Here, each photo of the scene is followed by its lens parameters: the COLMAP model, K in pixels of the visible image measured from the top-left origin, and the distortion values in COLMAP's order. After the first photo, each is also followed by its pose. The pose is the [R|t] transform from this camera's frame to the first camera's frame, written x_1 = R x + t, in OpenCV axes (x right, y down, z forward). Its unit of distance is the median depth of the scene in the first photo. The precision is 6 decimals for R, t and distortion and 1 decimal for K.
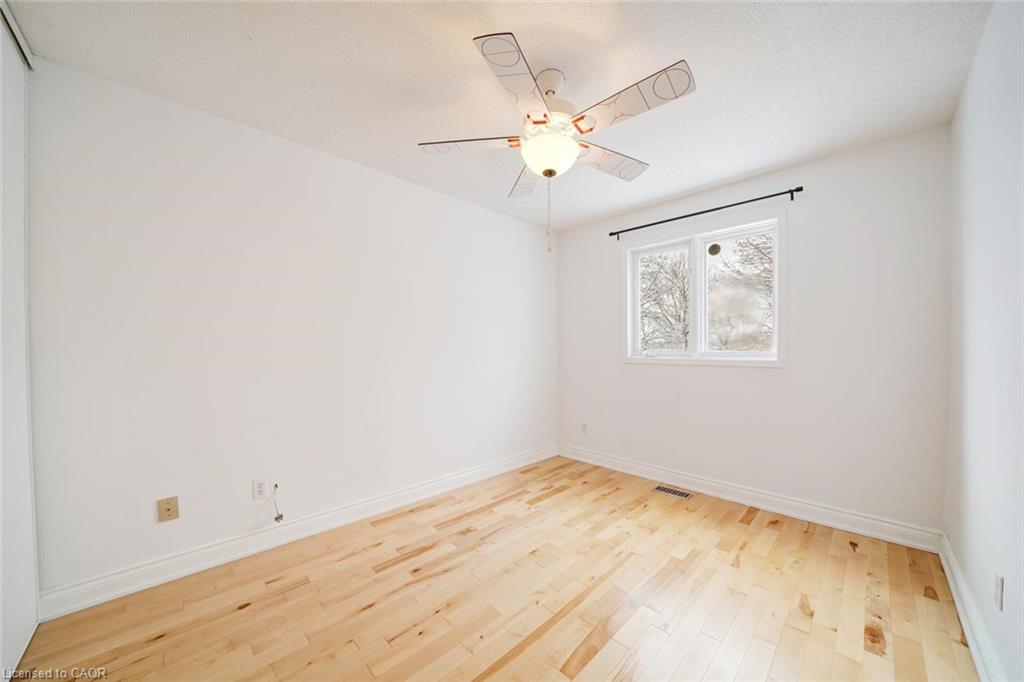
lens RADIAL K [[363.3, 0, 517.0], [0, 363.3, 347.1], [0, 0, 1]] dist [-0.022971, 0.000215]
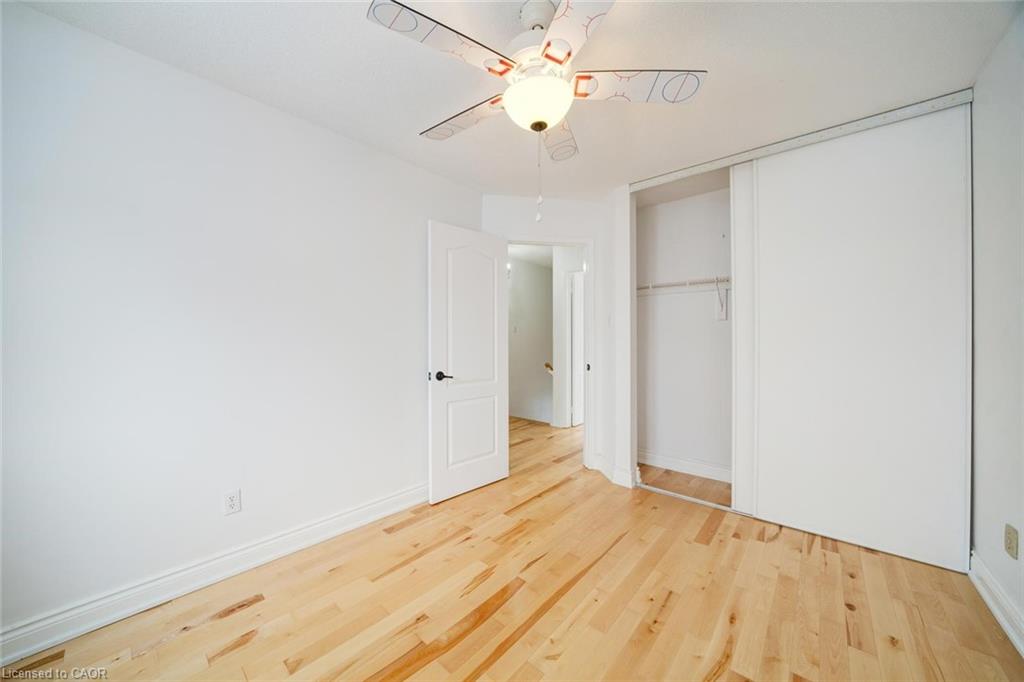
lens RADIAL K [[364.6, 0, 503.7], [0, 364.6, 334.4], [0, 0, 1]] dist [-0.020095, 0.000305]
pose [[-0.998698, 0.006827, -0.050556, 0.135438], [0.006684, 0.999973, 0.002998, -0.011081], [0.050575, 0.002656, -0.998717, 1.194037]]
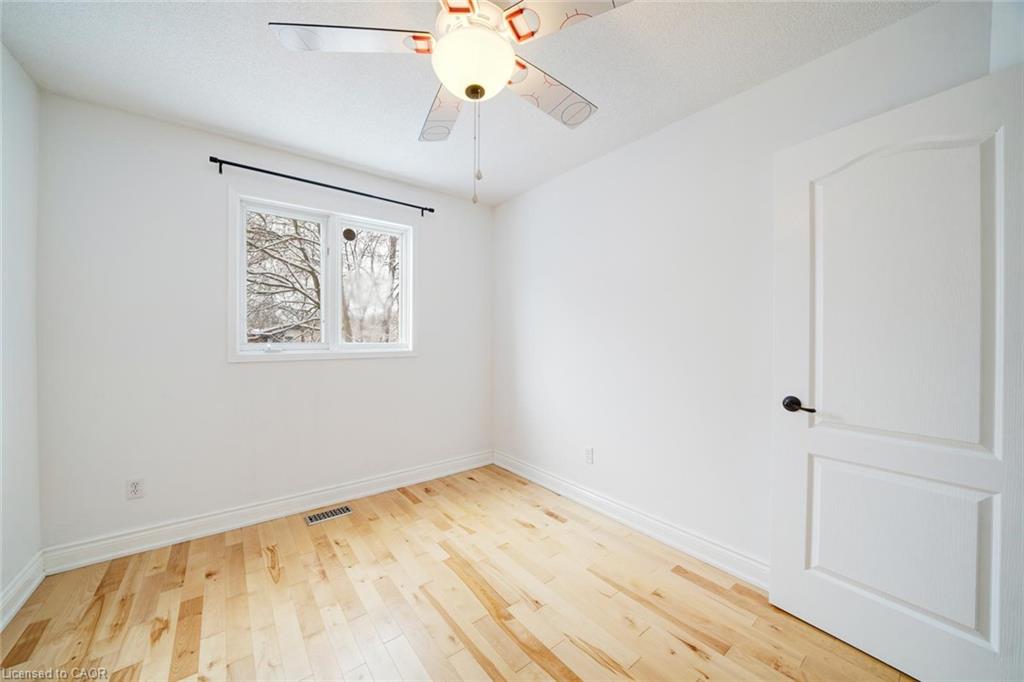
lens RADIAL K [[364.6, 0, 503.7], [0, 364.6, 334.4], [0, 0, 1]] dist [-0.020095, 0.000305]
pose [[0.120676, 0.009936, 0.992642, -0.393755], [-0.000713, 0.999951, -0.009923, -0.002913], [-0.992692, 0.000490, 0.120677, 0.571046]]
